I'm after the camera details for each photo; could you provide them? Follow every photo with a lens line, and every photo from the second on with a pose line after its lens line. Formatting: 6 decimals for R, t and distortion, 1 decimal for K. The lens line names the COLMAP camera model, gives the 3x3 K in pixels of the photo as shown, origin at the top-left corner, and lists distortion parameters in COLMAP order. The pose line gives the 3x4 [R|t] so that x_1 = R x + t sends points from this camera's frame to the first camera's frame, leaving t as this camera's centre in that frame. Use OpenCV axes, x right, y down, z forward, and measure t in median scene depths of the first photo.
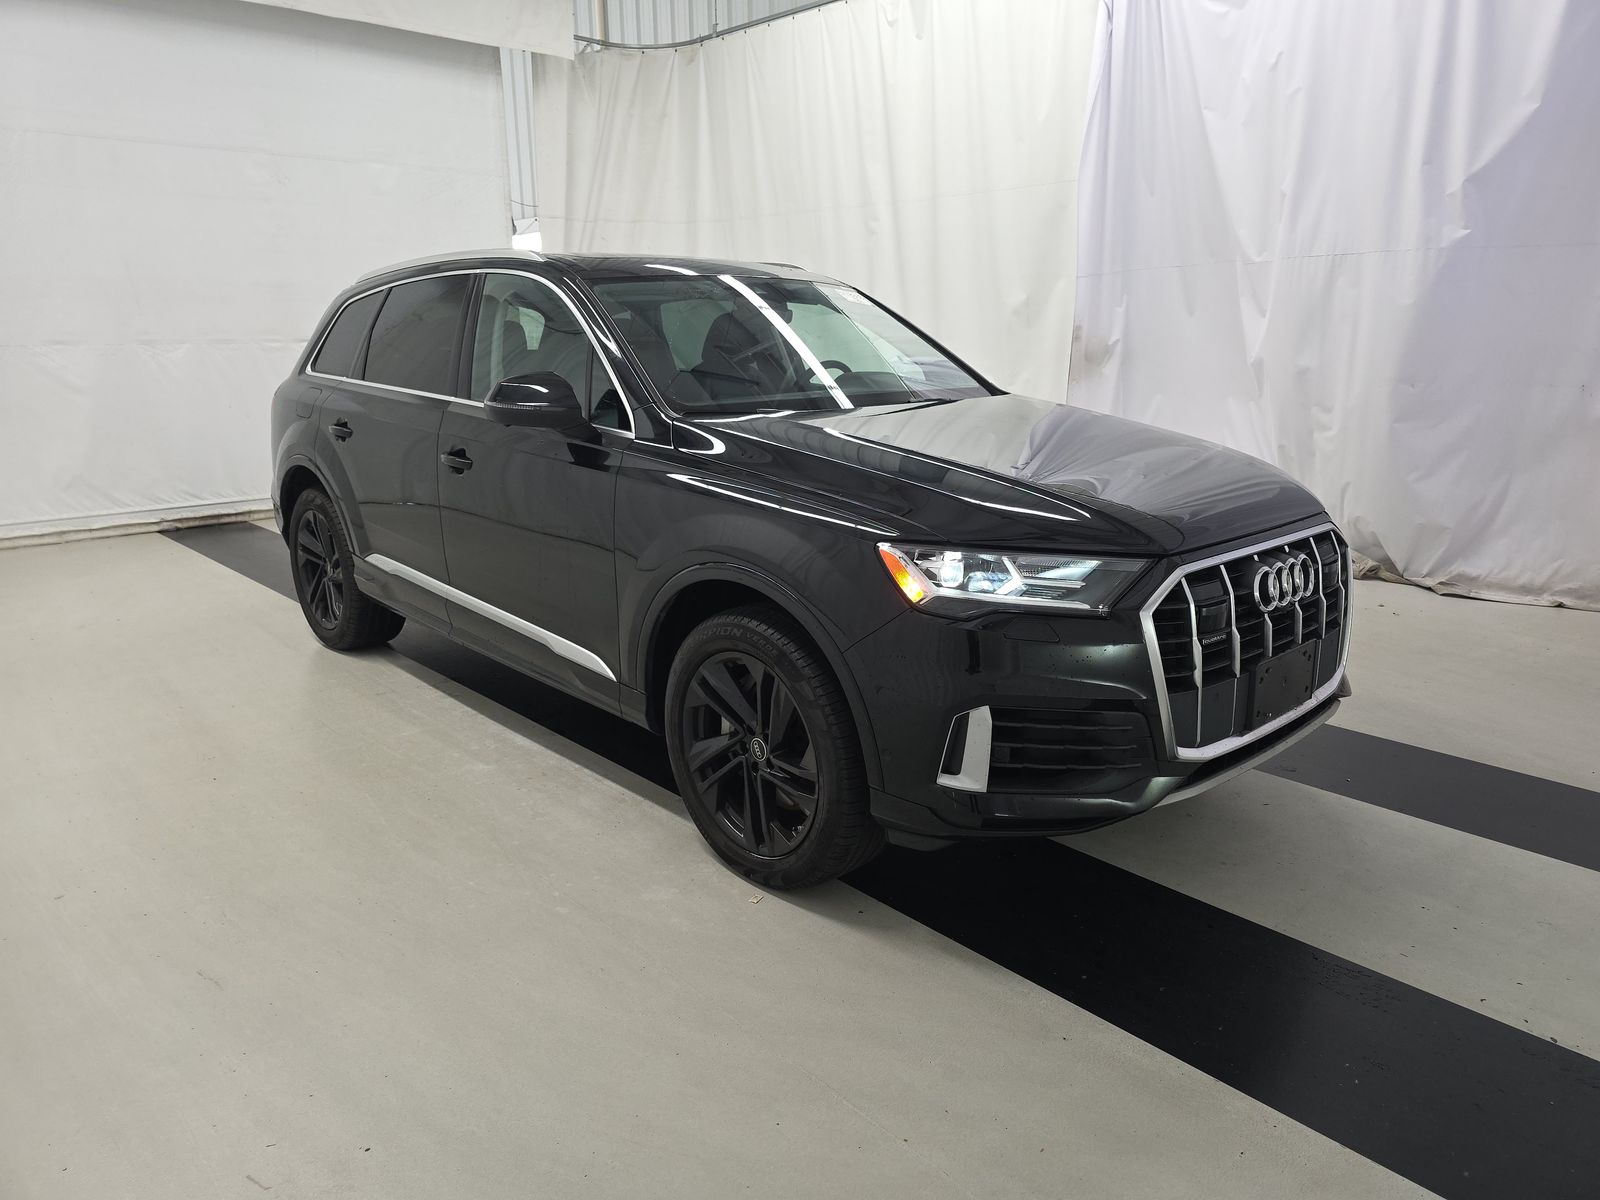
lens RADIAL K [[1084.3, 0, 800.0], [0, 1084.3, 600.0], [0, 0, 1]] dist [0.008701, 0.002330]
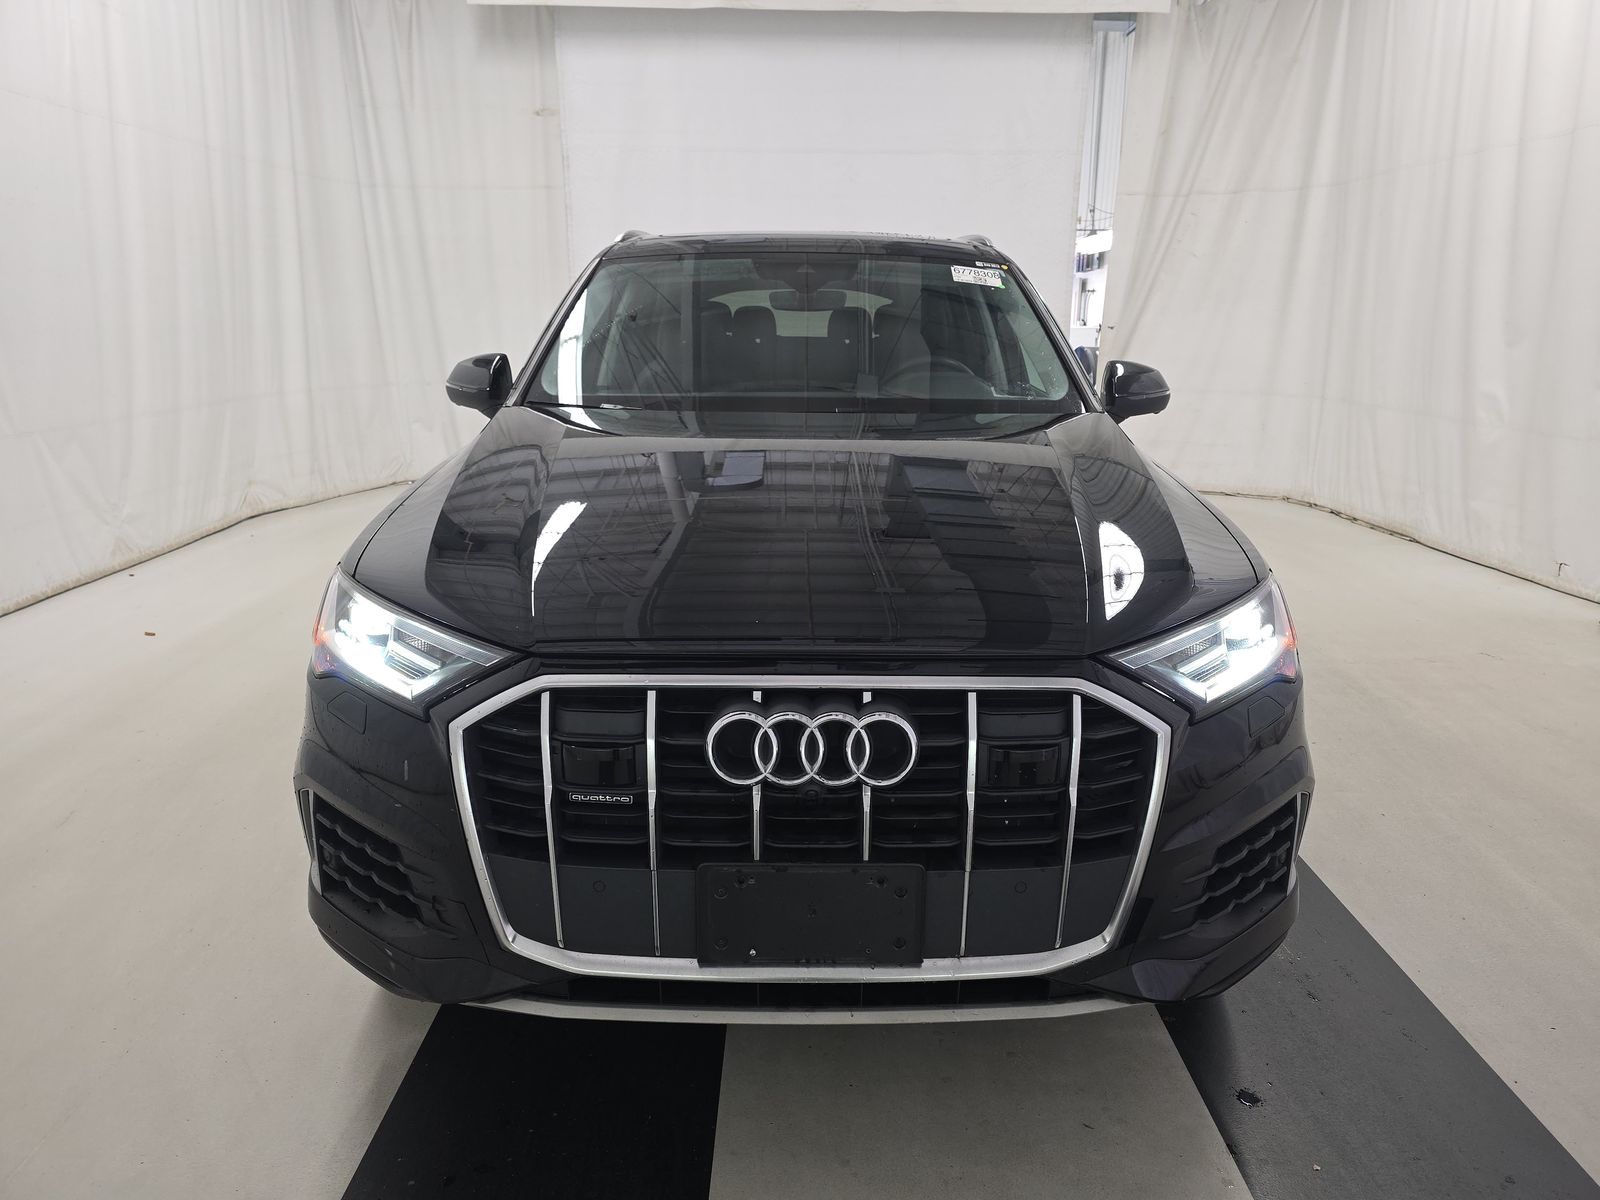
lens RADIAL K [[1084.3, 0, 800.0], [0, 1084.3, 600.0], [0, 0, 1]] dist [0.008701, 0.002330]
pose [[0.744401, 0.184976, -0.641600, 0.207566], [-0.177938, 0.981072, 0.076399, -0.036106], [0.643587, 0.057294, 0.763225, 0.139095]]
